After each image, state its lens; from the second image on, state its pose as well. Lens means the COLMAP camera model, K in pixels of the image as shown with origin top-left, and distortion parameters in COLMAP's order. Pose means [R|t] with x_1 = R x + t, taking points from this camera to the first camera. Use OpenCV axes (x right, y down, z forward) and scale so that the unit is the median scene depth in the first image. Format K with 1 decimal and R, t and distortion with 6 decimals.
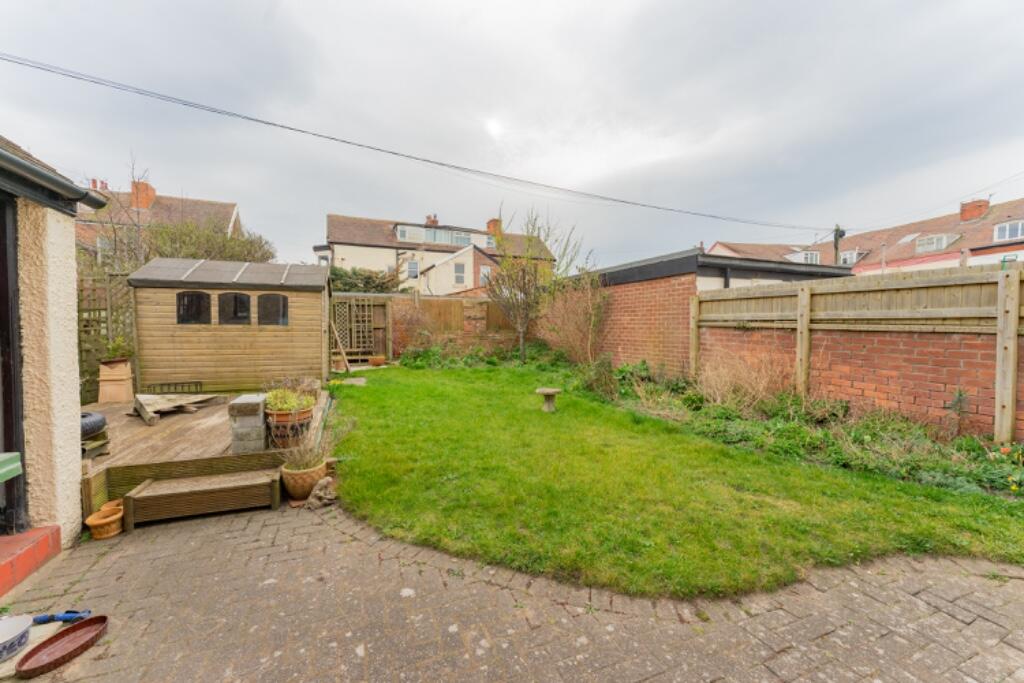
lens RADIAL K [[416.5, 0, 507.4], [0, 416.5, 339.3], [0, 0, 1]] dist [0.001377, -0.000547]
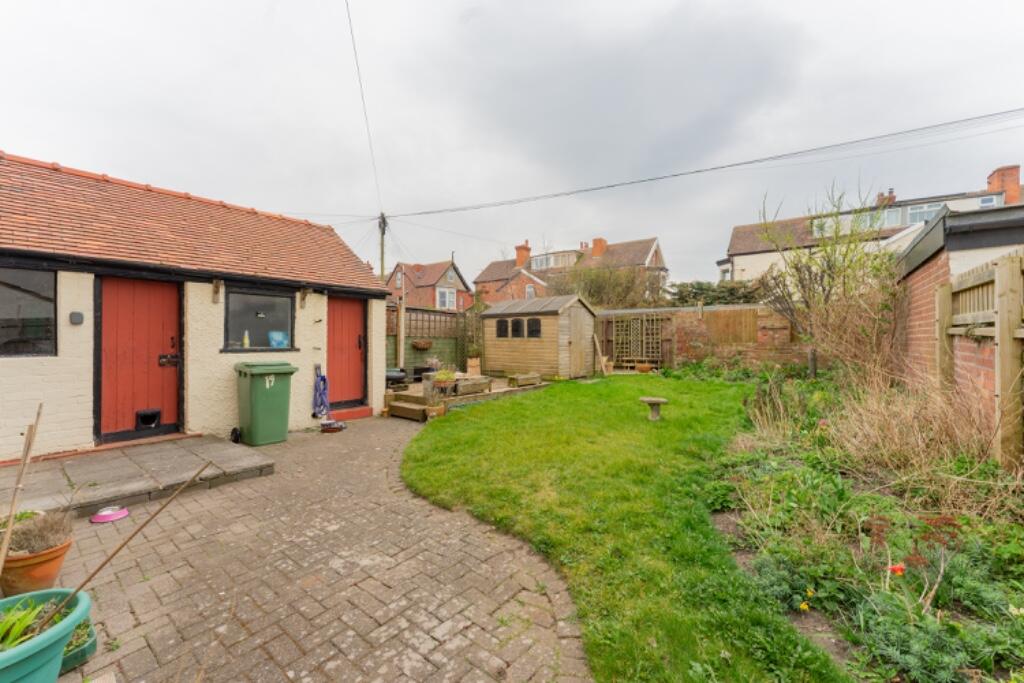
lens RADIAL K [[416.5, 0, 501.0], [0, 416.5, 342.6], [0, 0, 1]] dist [0.001377, -0.000547]
pose [[0.466685, 0.002788, -0.884419, 0.470393], [-0.023046, 0.999694, -0.009009, 0.000177], [0.884123, 0.024586, 0.466606, 0.104892]]
